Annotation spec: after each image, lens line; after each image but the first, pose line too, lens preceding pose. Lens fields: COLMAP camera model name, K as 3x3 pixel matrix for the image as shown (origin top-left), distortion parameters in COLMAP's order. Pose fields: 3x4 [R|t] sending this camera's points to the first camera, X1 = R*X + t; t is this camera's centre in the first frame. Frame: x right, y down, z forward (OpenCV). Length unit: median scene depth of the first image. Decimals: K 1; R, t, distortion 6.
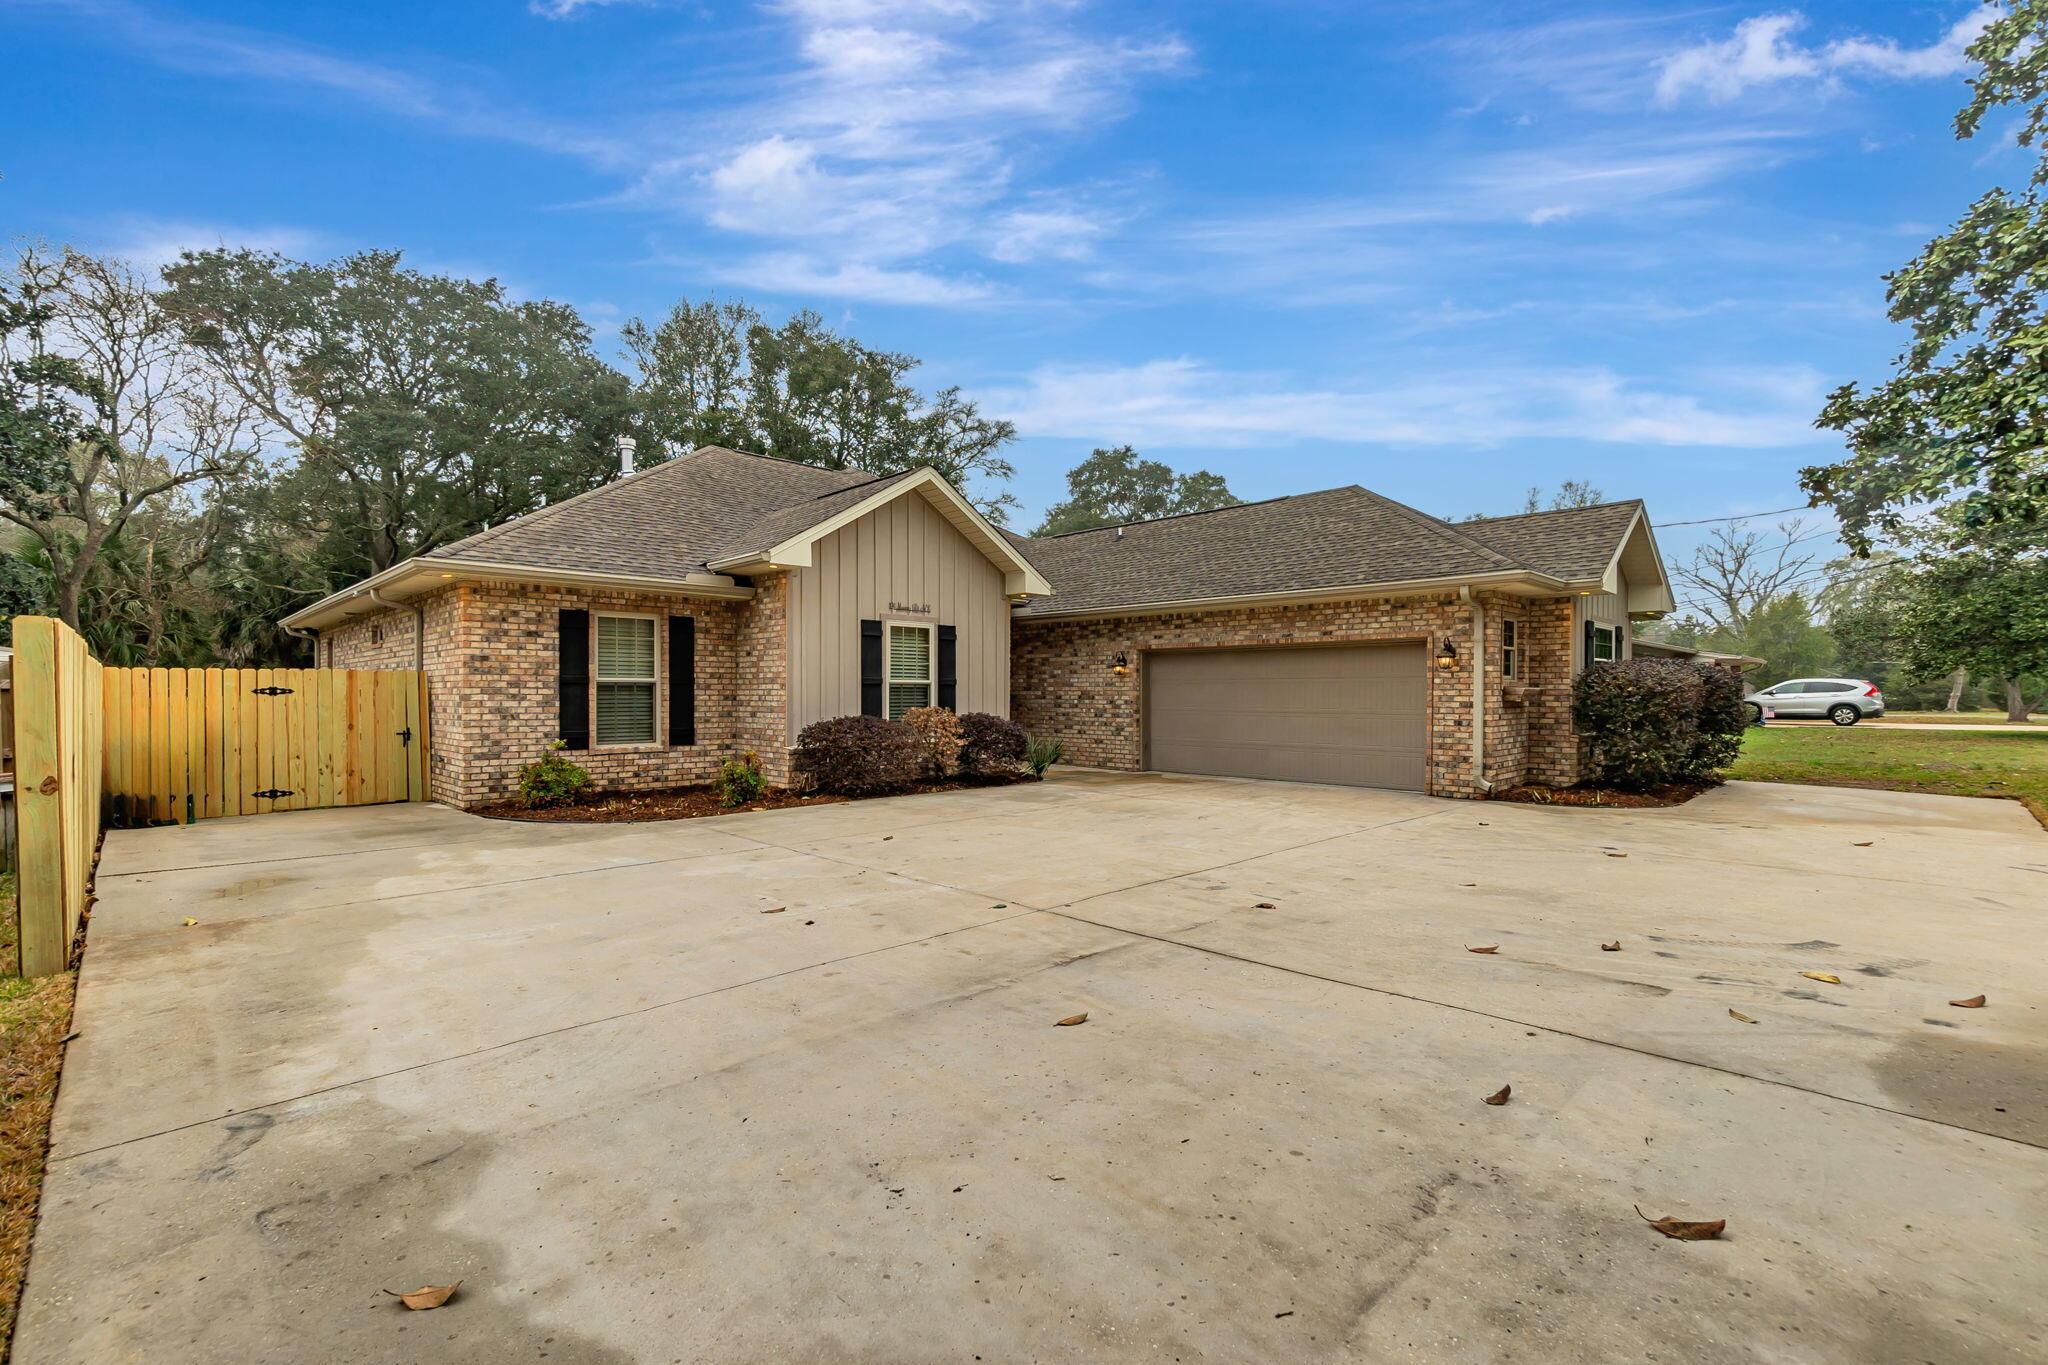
lens RADIAL K [[895.4, 0, 1020.3], [0, 895.4, 691.8], [0, 0, 1]] dist [-0.004418, 0.001387]
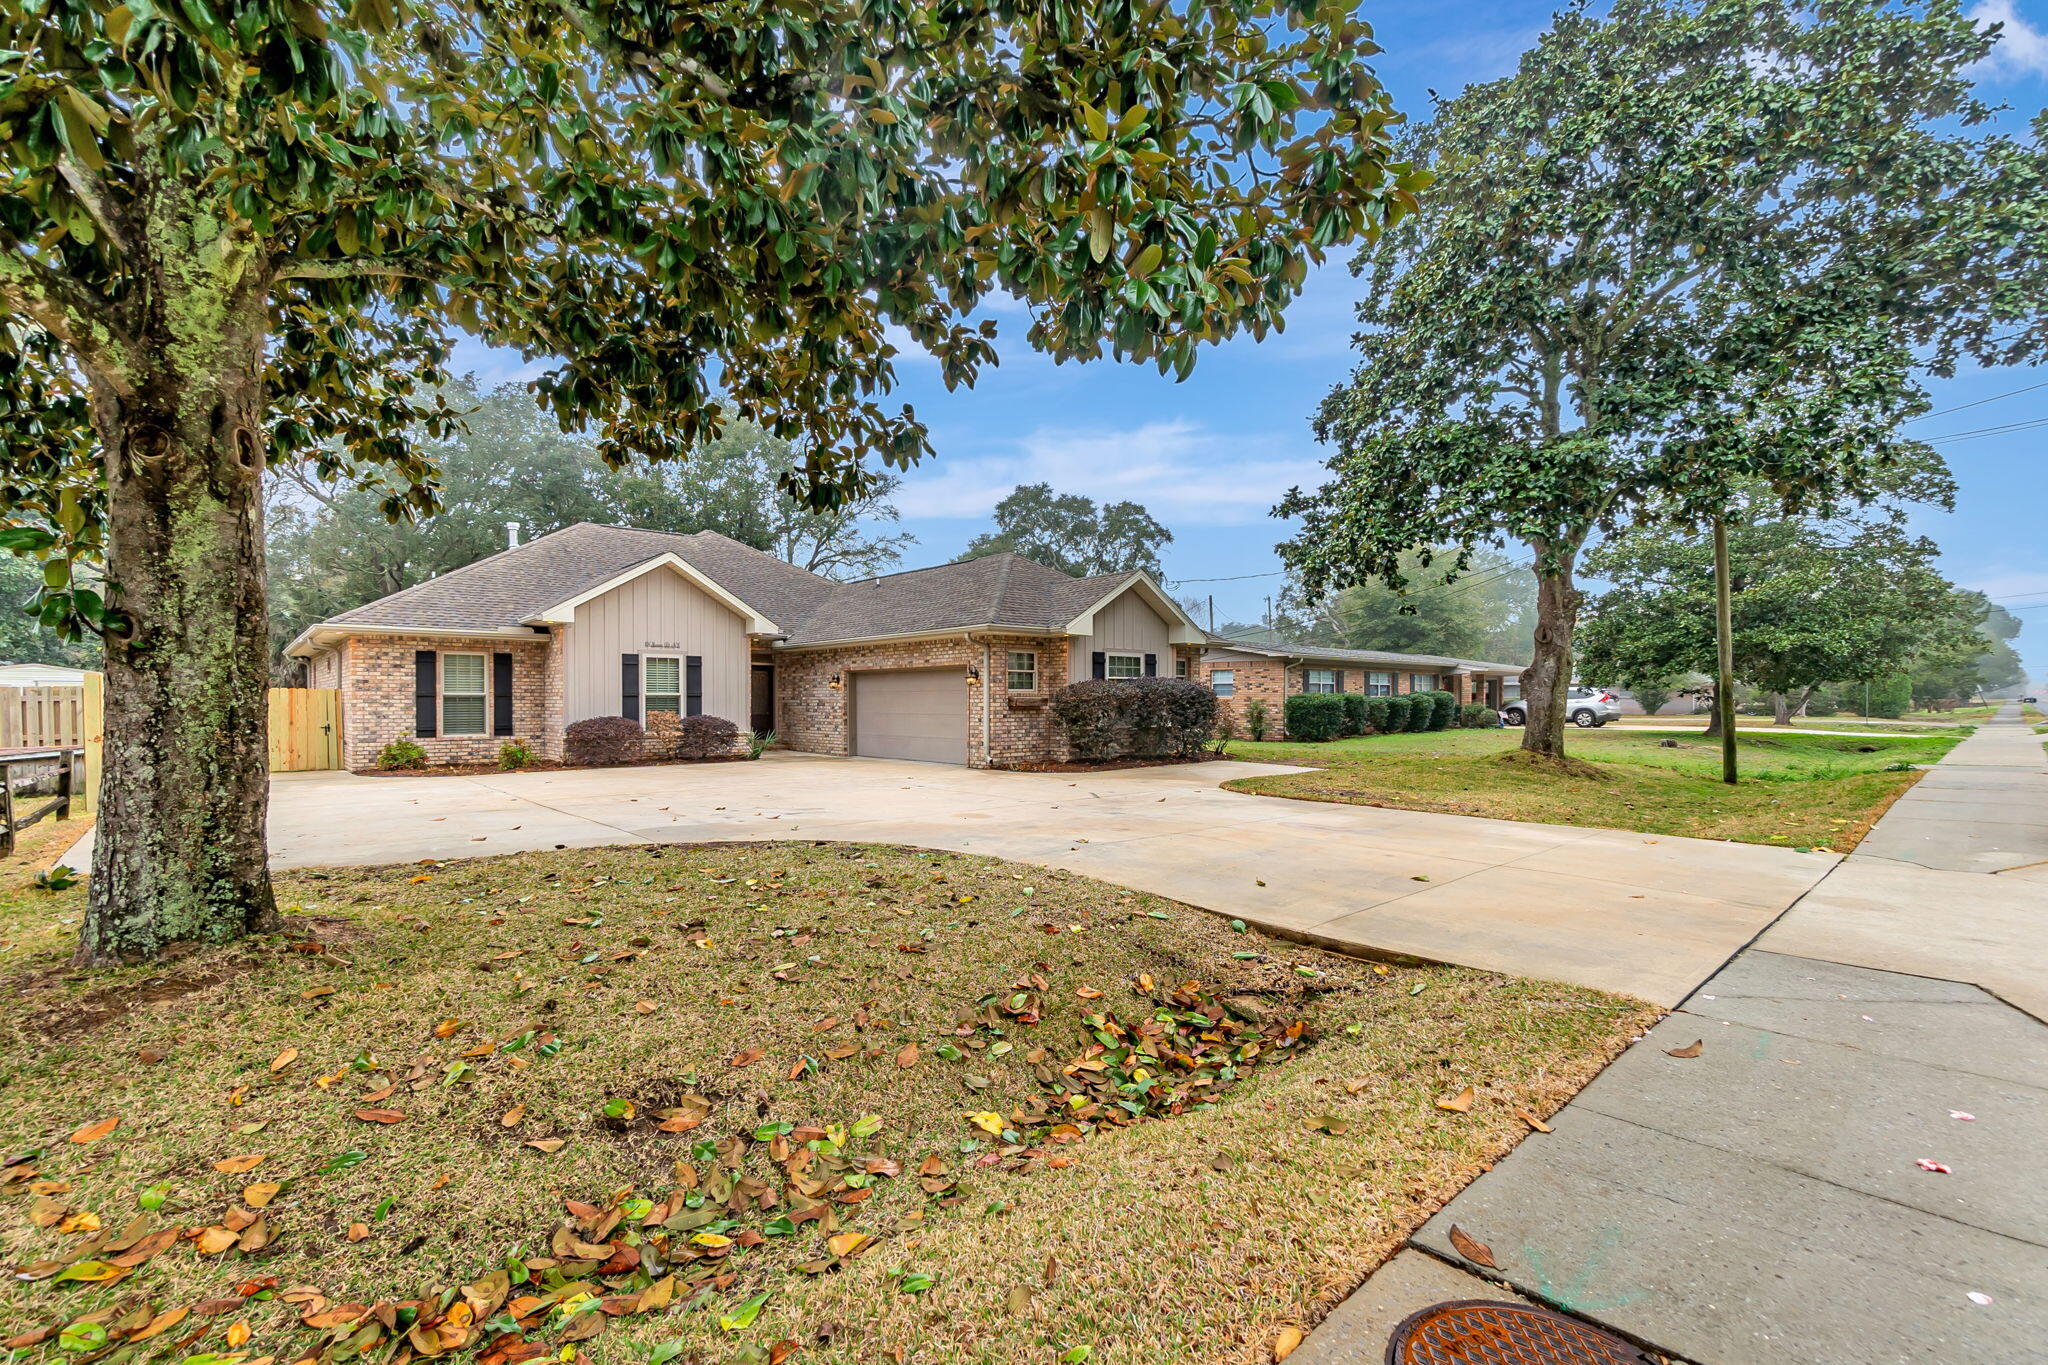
lens RADIAL K [[895.4, 0, 1020.9], [0, 895.4, 695.1], [0, 0, 1]] dist [-0.004418, 0.001387]
pose [[0.998602, -0.002965, -0.052782, 0.597837], [0.002638, 0.999977, -0.006253, 0.001219], [0.052799, 0.006105, 0.998587, -0.504021]]
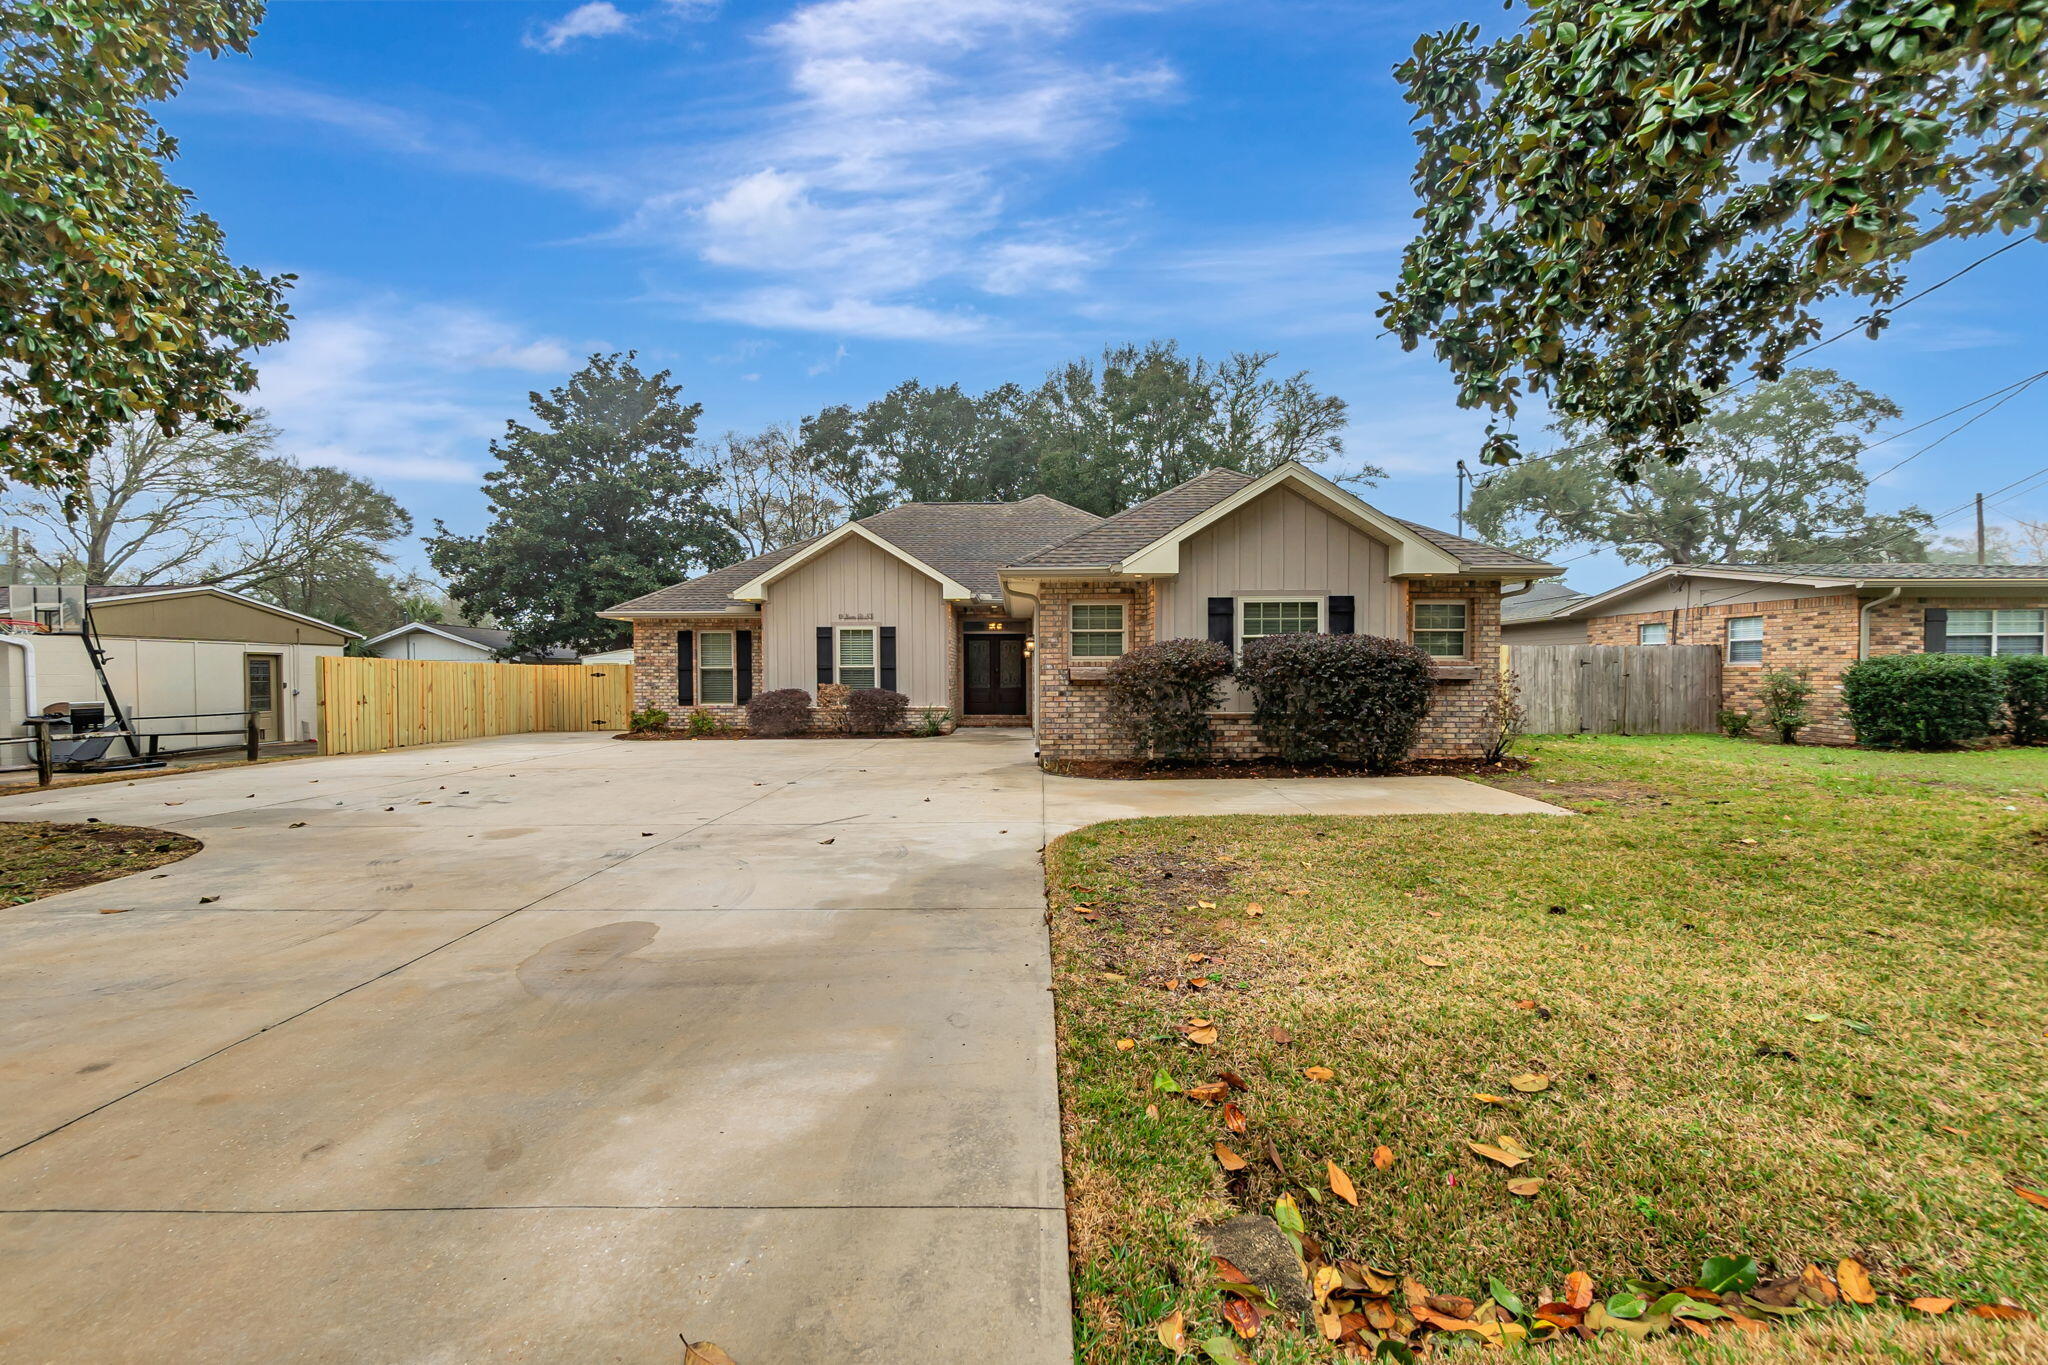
lens RADIAL K [[895.4, 0, 1037.2], [0, 895.4, 673.6], [0, 0, 1]] dist [-0.004418, 0.001387]
pose [[0.710093, -0.004896, -0.704091, 1.209728], [0.005131, 0.999985, -0.001778, 0.004817], [0.704089, -0.002350, 0.710108, 0.172965]]
